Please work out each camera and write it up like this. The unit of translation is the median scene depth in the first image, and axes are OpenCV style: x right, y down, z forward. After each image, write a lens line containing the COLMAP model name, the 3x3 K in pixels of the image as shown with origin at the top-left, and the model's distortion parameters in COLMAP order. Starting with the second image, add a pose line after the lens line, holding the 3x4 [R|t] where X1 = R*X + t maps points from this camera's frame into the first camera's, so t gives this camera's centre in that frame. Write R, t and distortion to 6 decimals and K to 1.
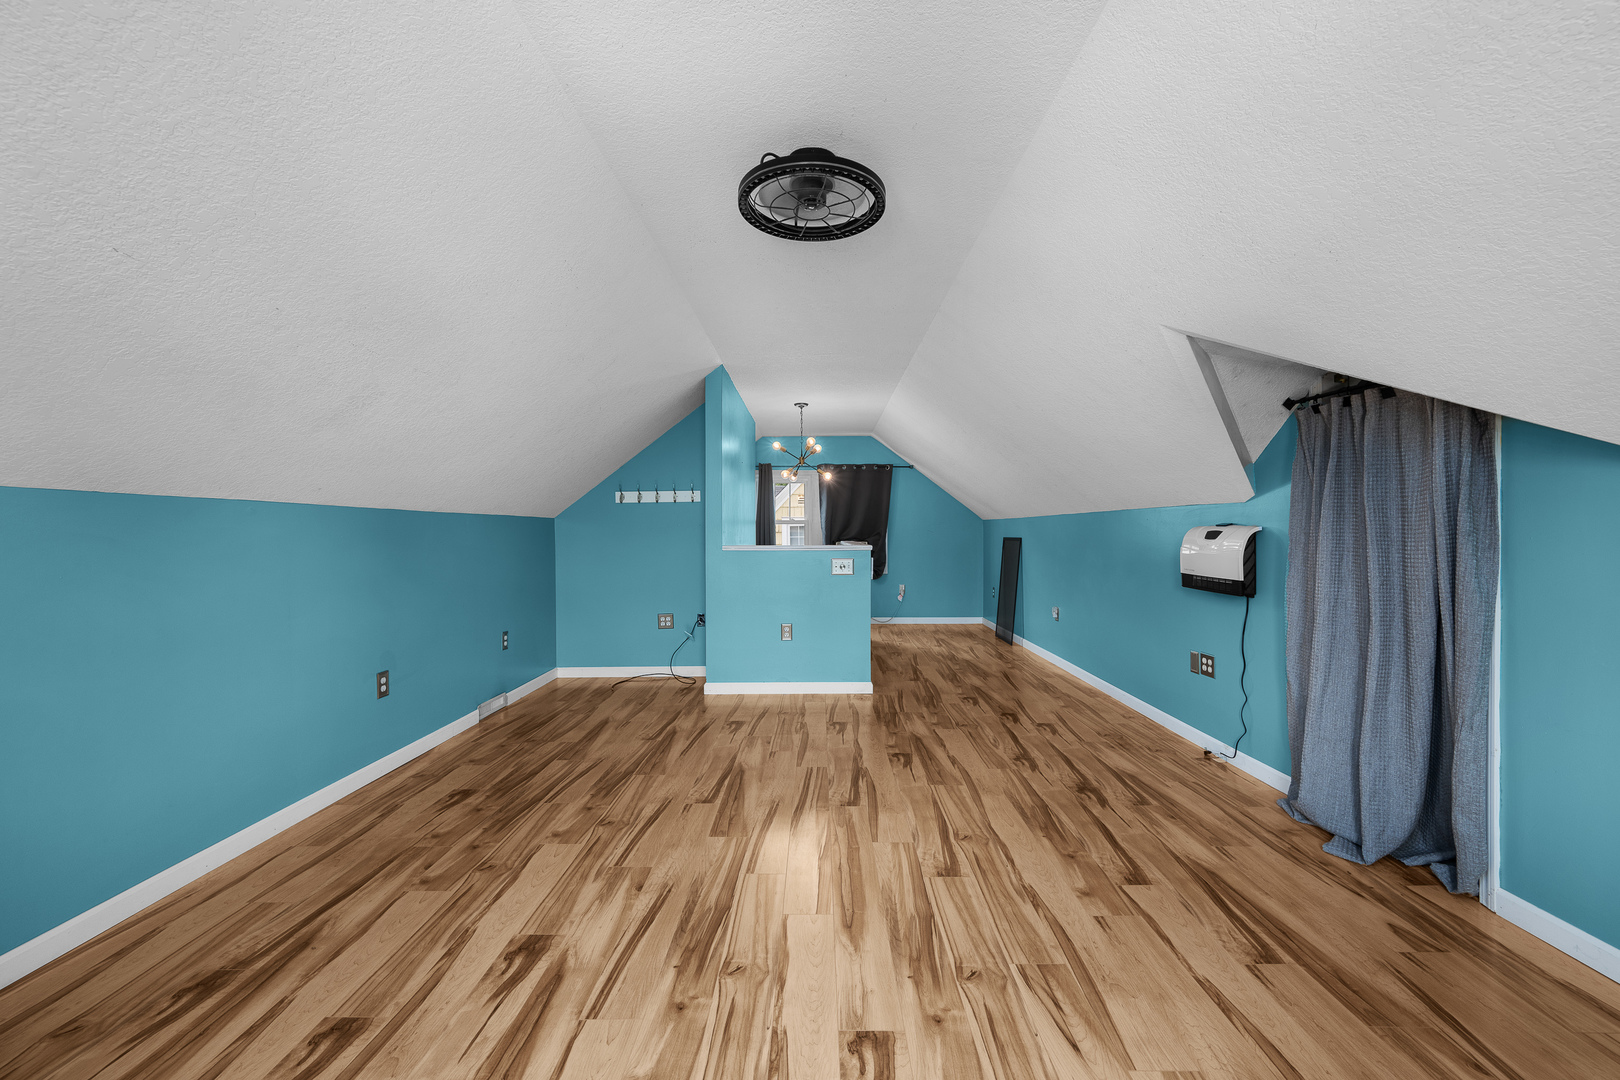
lens RADIAL K [[636.3, 0, 810.0], [0, 636.3, 540.0], [0, 0, 1]] dist [-0.001237, -0.000043]
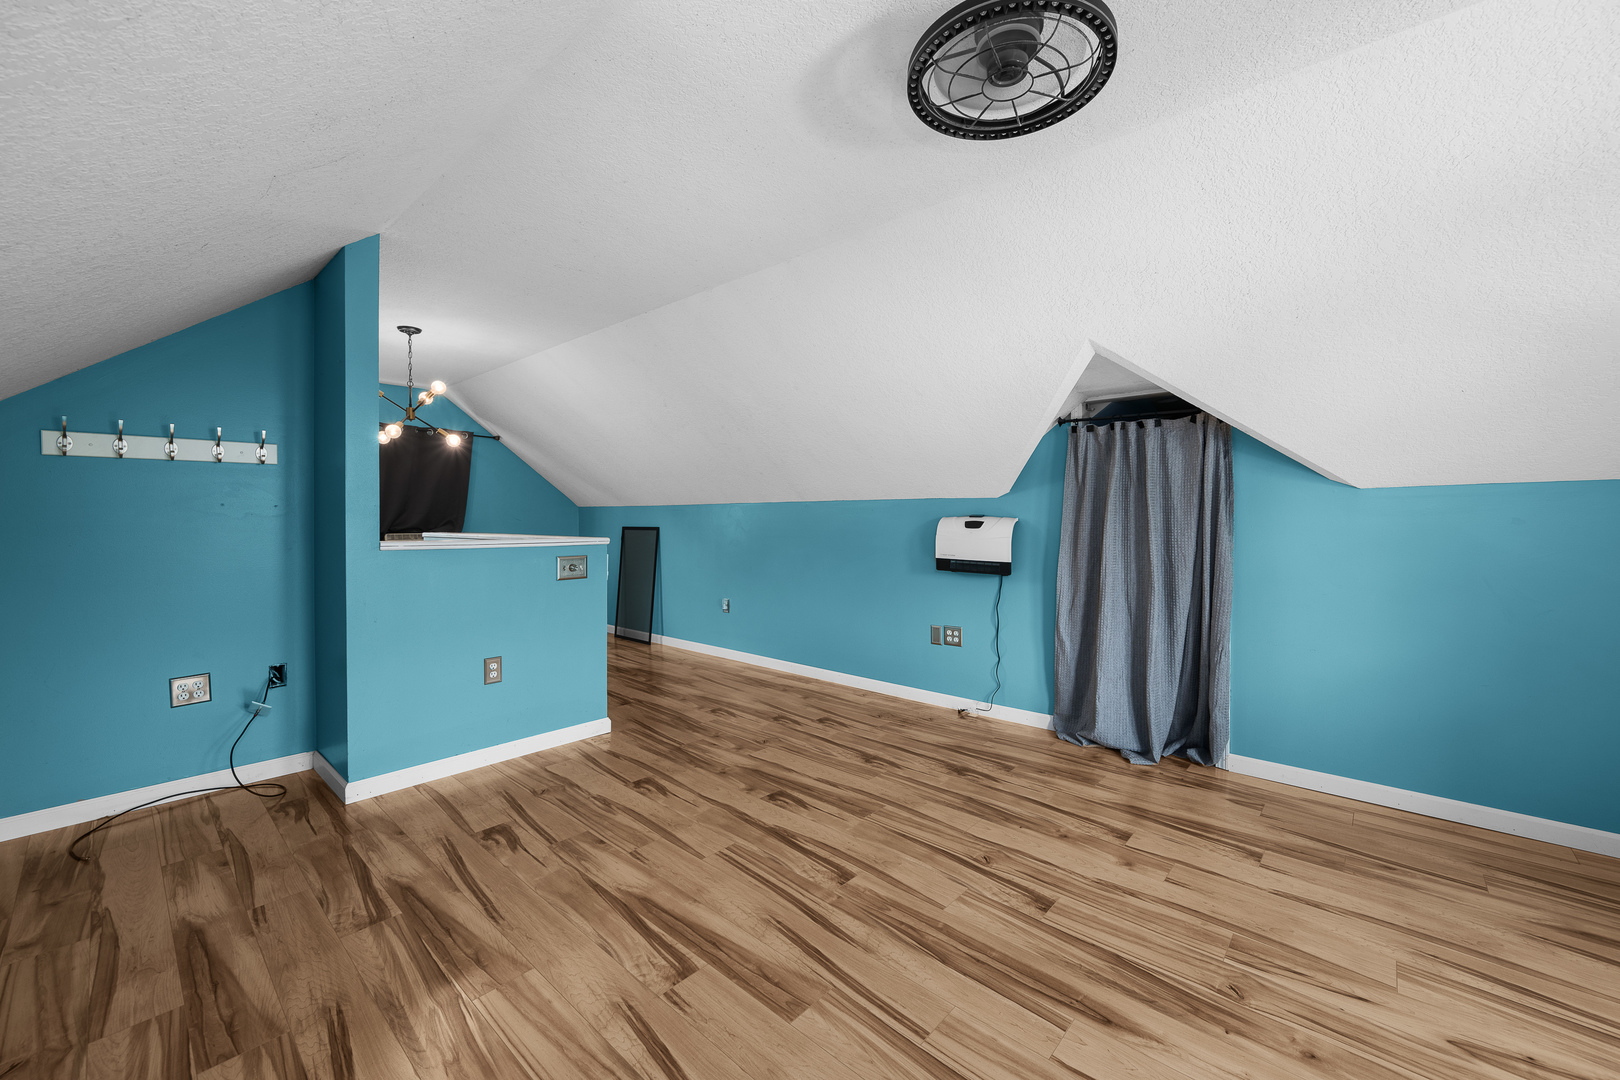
lens RADIAL K [[644.1, 0, 810.5], [0, 644.1, 522.8], [0, 0, 1]] dist [0.000147, -0.000012]
pose [[0.660236, 0.002116, 0.751055, -0.545587], [0.004147, 0.999971, -0.006463, -0.006355], [-0.751047, 0.007382, 0.660208, 0.515431]]
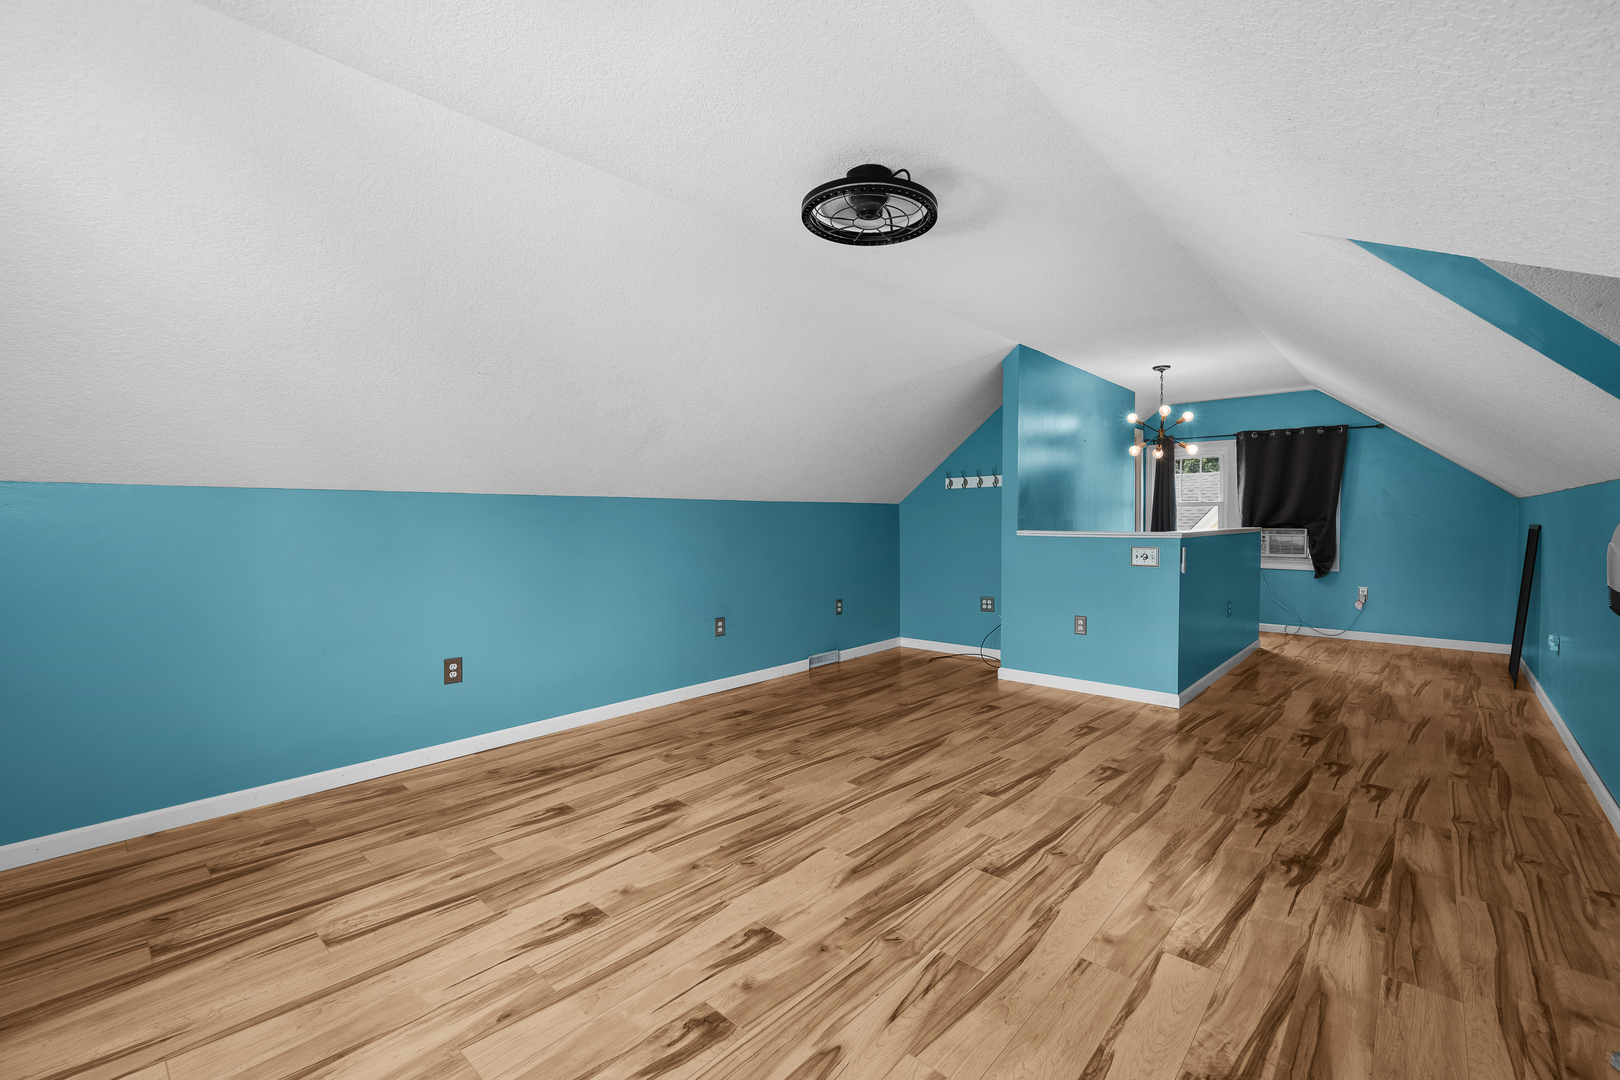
lens RADIAL K [[672.2, 0, 851.1], [0, 672.2, 543.6], [0, 0, 1]] dist [-0.000920, -0.000131]
pose [[0.769151, 0.027014, -0.638496, 0.551292], [-0.007666, 0.999424, 0.033049, -0.005623], [0.639021, -0.020525, 0.768916, 0.068206]]
